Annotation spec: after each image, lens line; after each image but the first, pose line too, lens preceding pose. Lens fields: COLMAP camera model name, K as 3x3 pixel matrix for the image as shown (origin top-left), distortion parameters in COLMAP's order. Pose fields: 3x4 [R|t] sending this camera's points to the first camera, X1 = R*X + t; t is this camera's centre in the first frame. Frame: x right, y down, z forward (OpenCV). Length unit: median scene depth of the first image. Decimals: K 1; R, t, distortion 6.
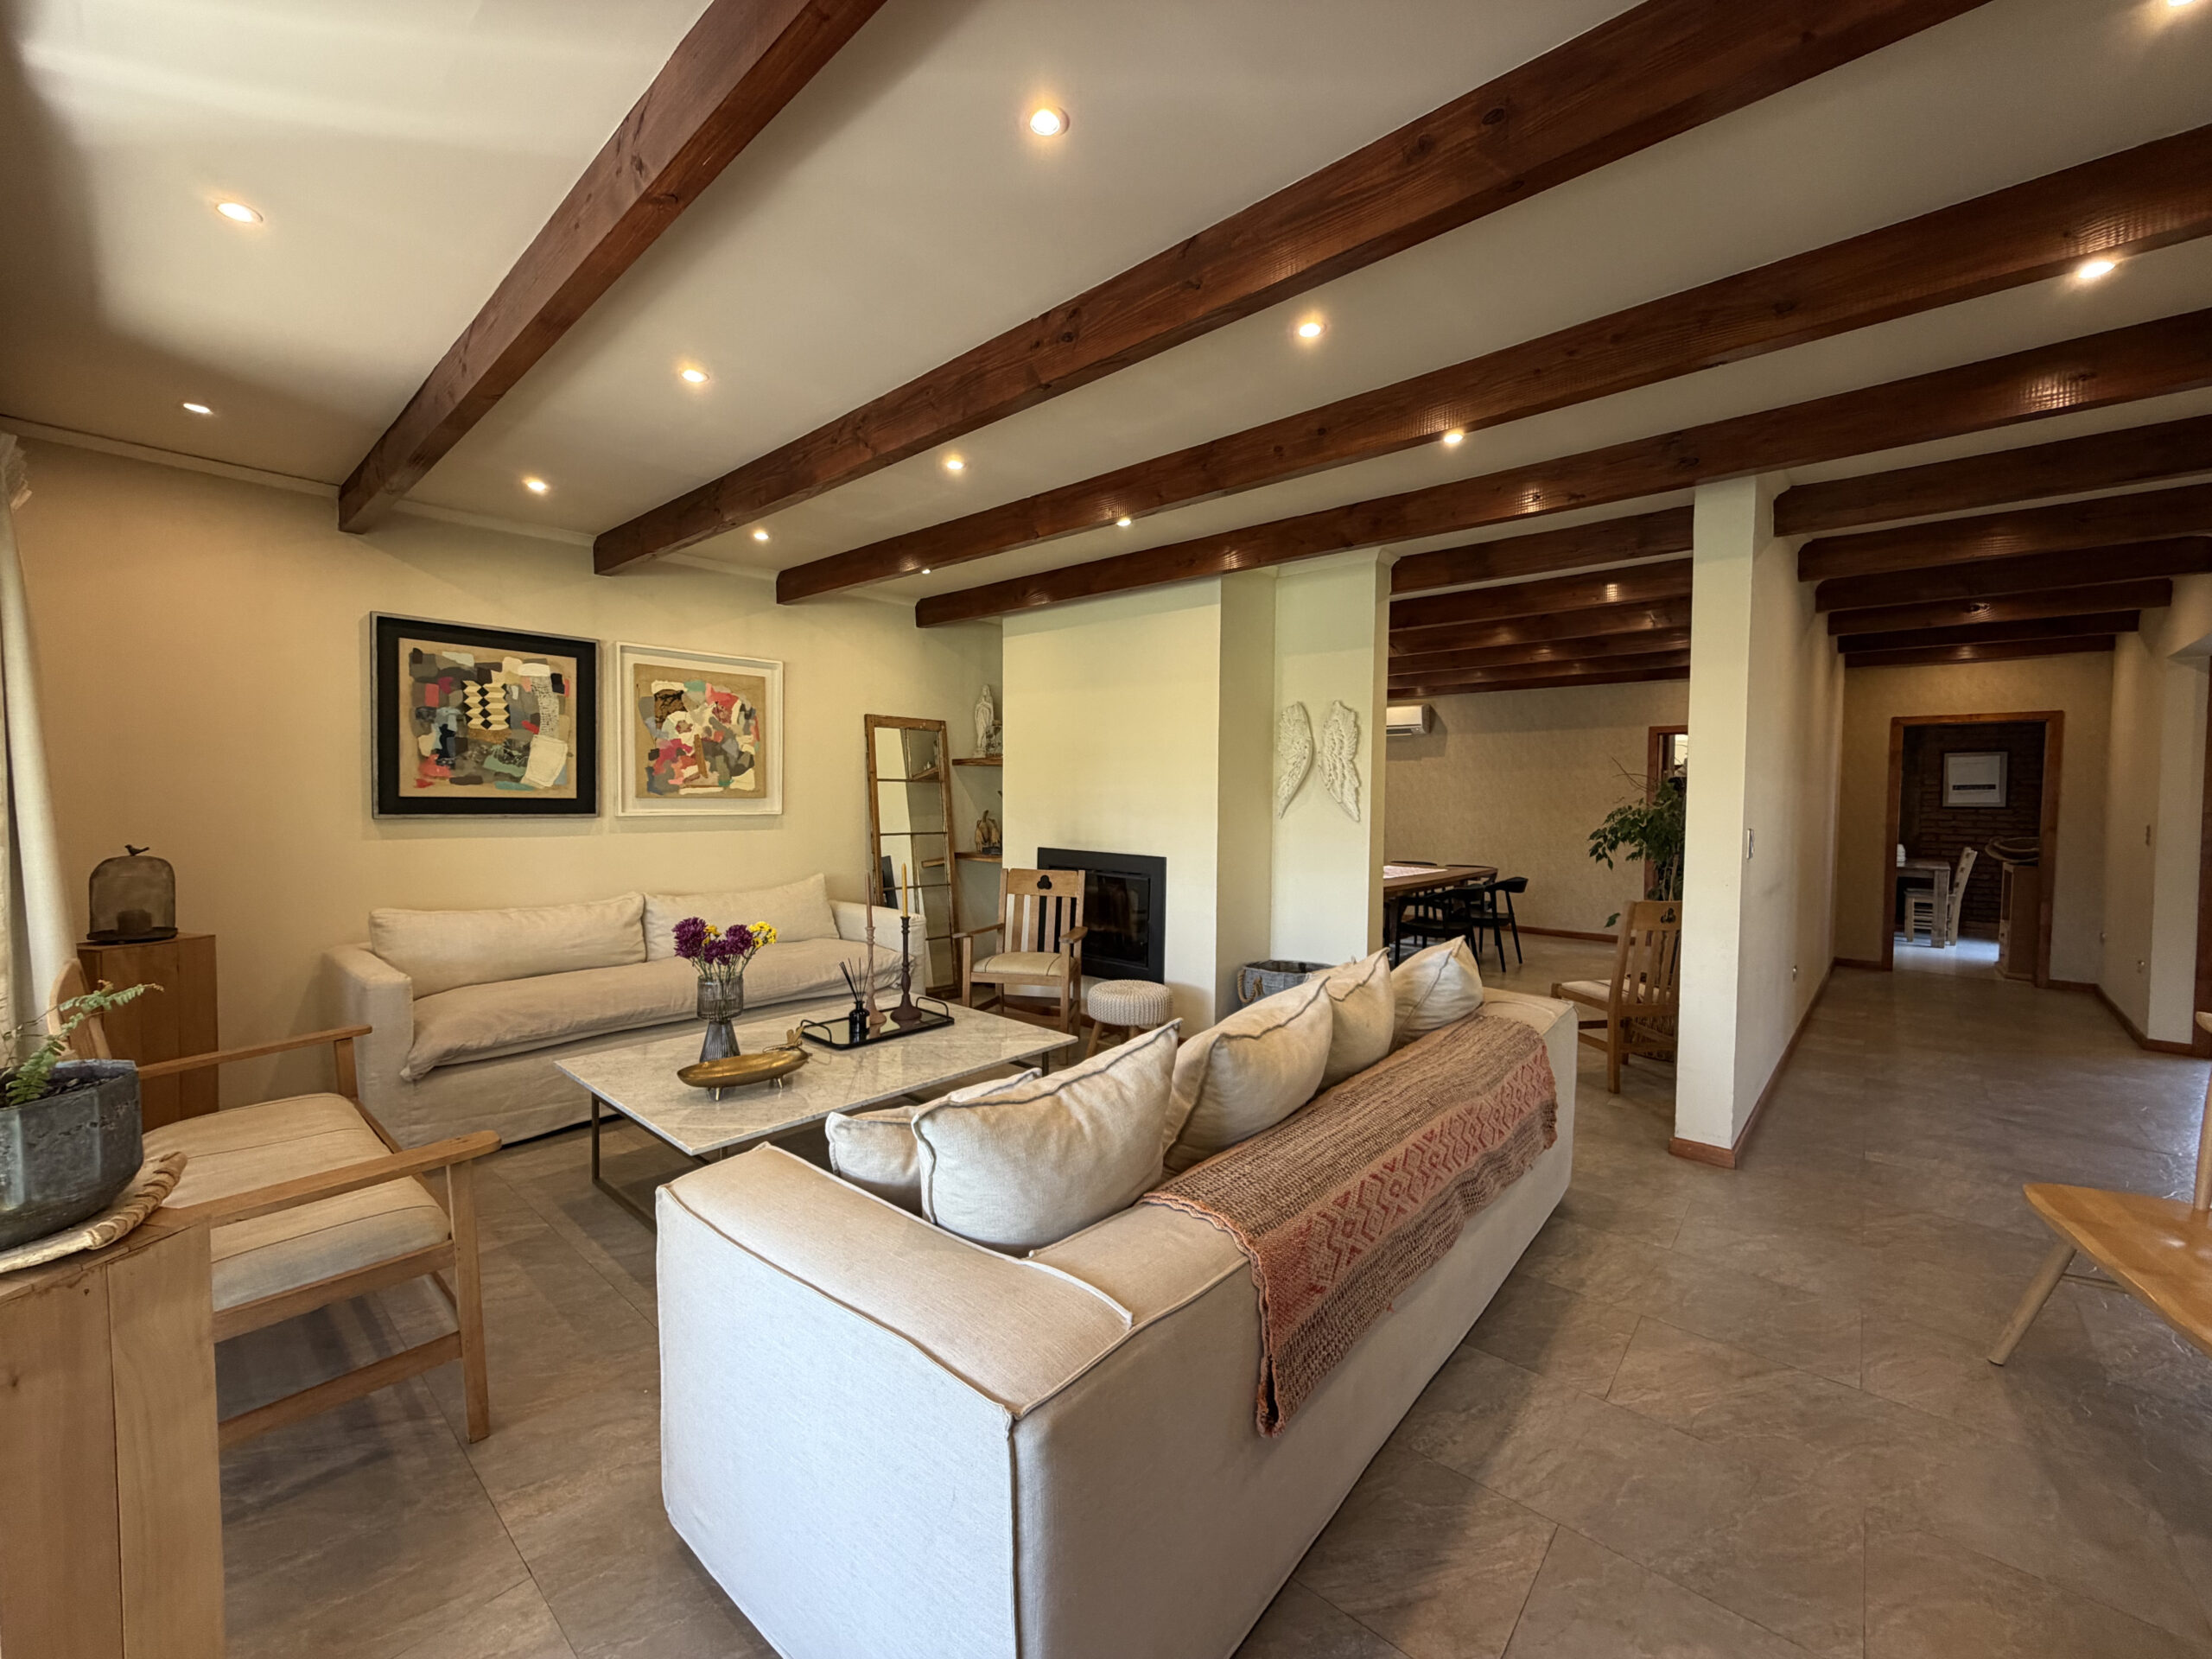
lens RADIAL K [[881.6, 0, 1109.1], [0, 881.6, 823.8], [0, 0, 1]] dist [0.002358, 0.000017]
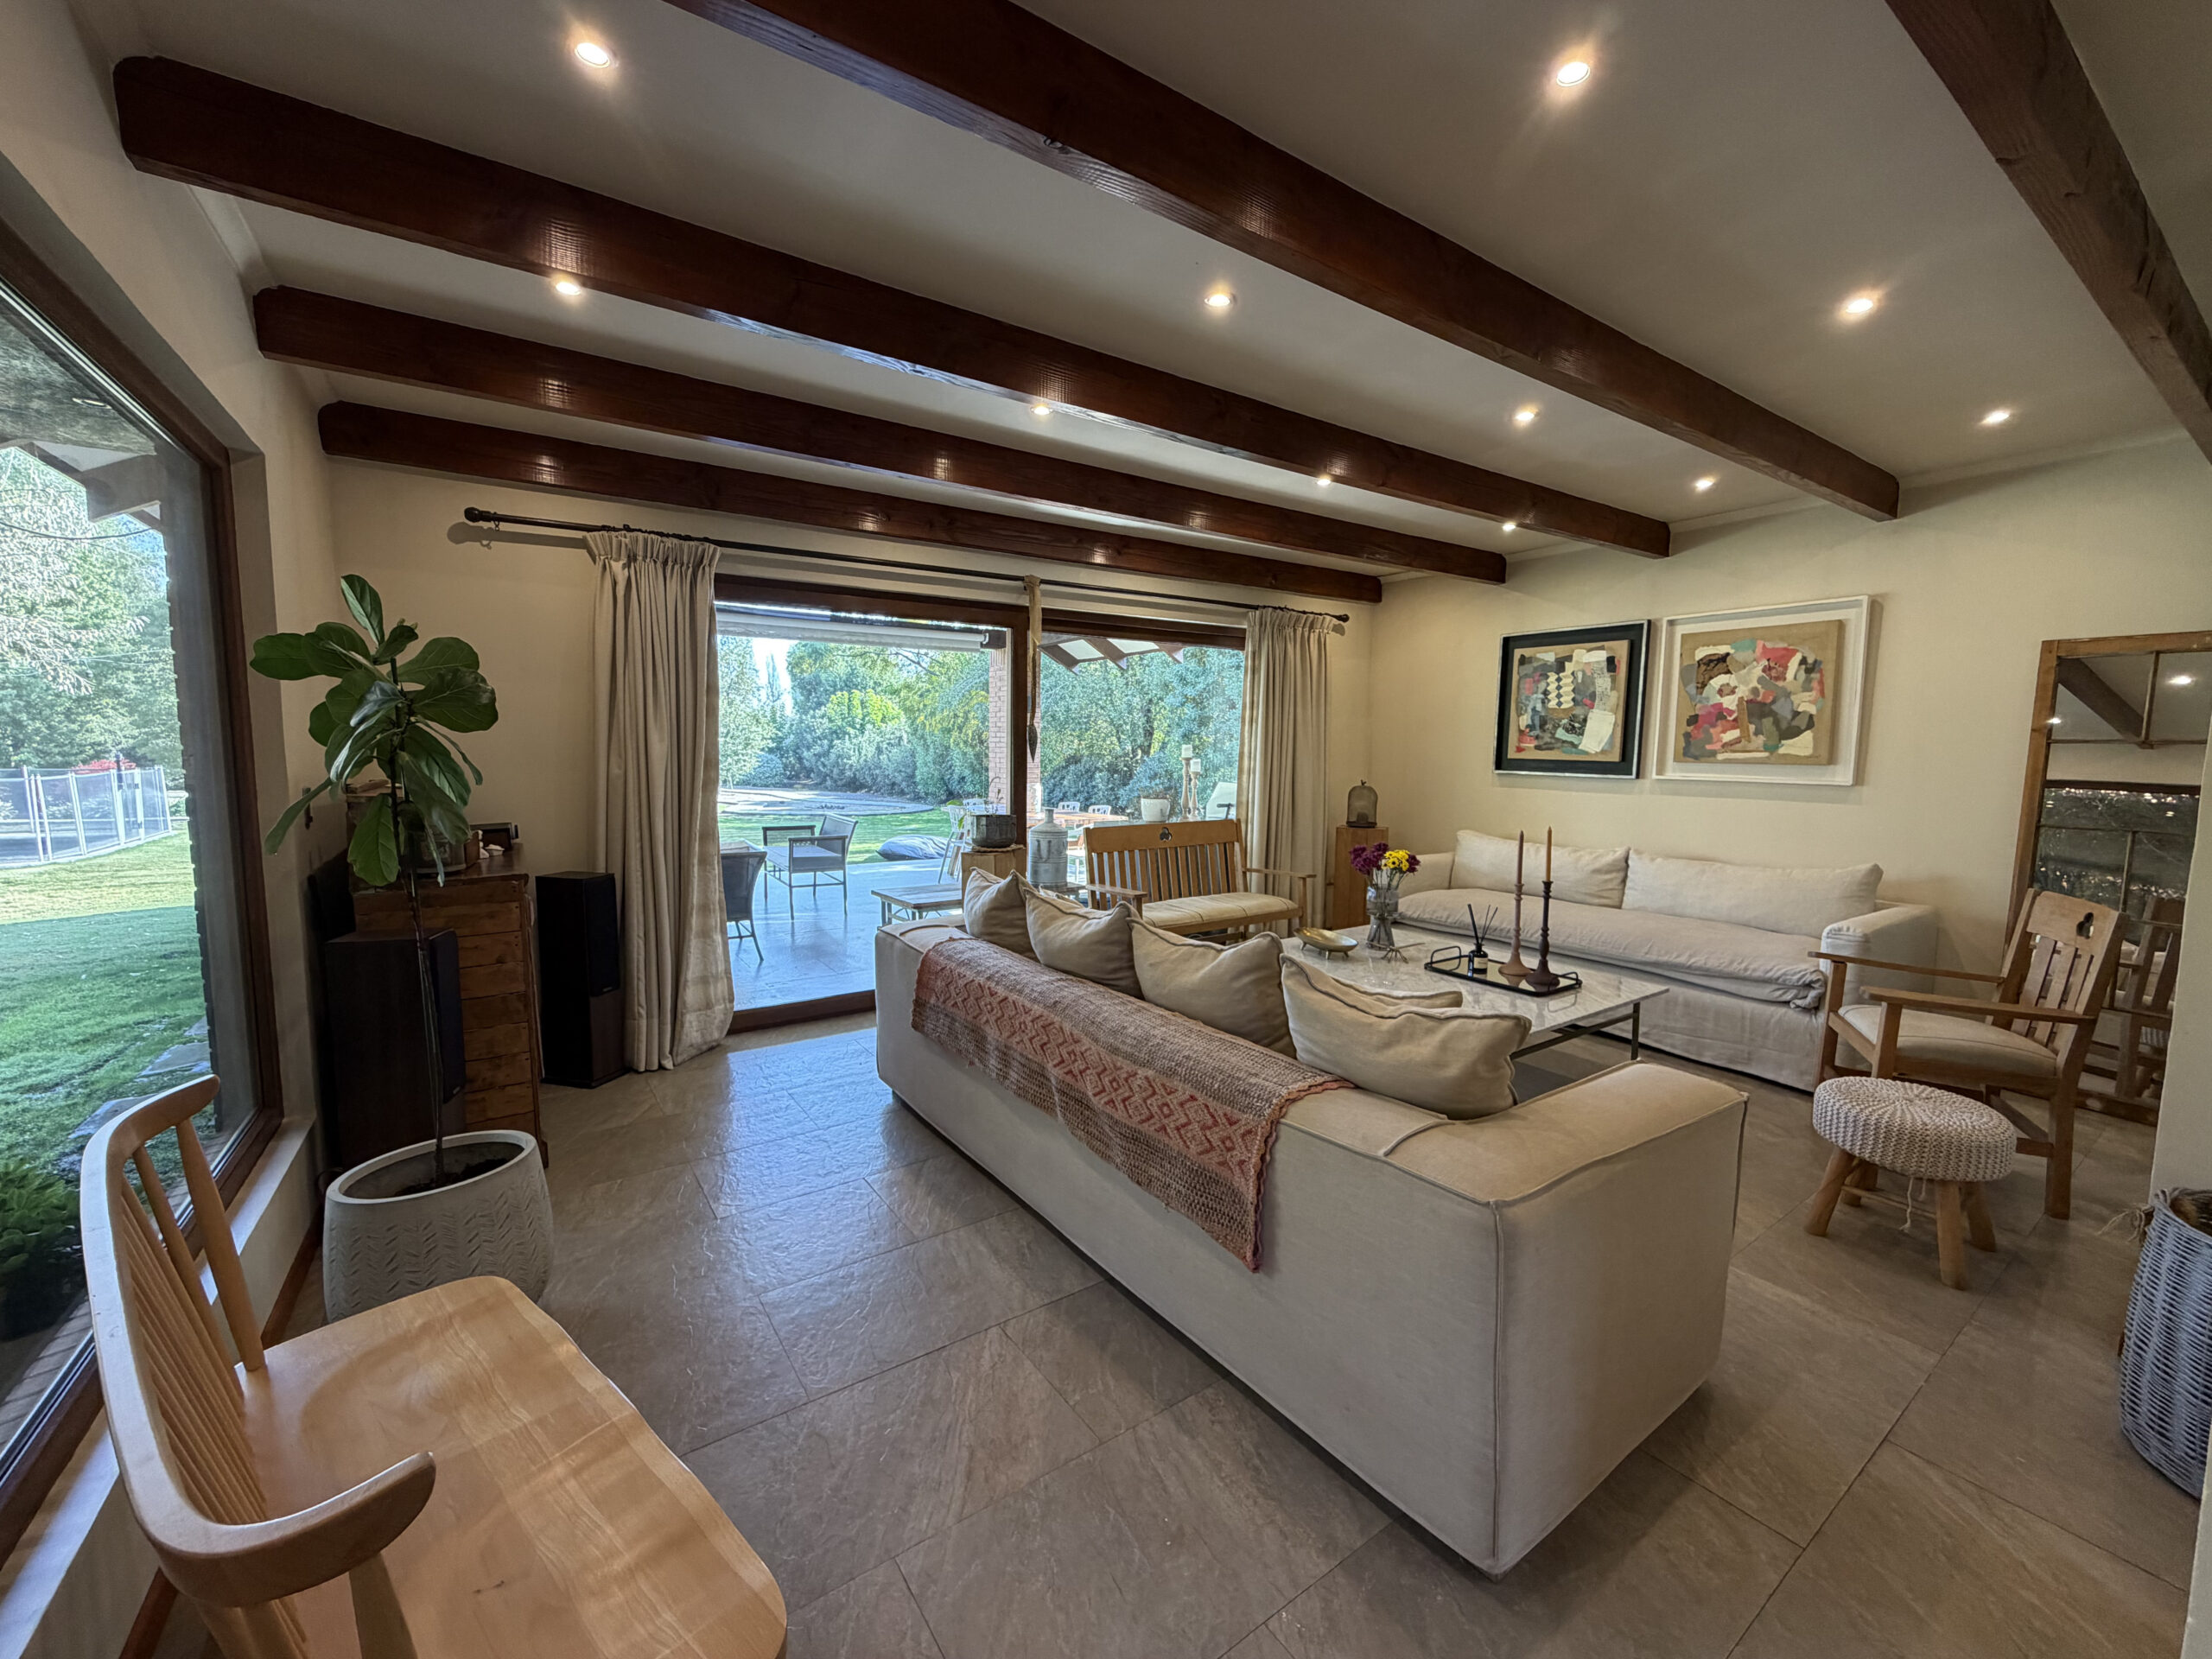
lens RADIAL K [[881.6, 0, 1097.2], [0, 881.6, 833.7], [0, 0, 1]] dist [0.002358, 0.000017]
pose [[-0.244678, 0.090519, -0.965370, 0.680998], [-0.041109, 0.993769, 0.103602, -0.025856], [0.968732, 0.065035, -0.239433, 0.599418]]
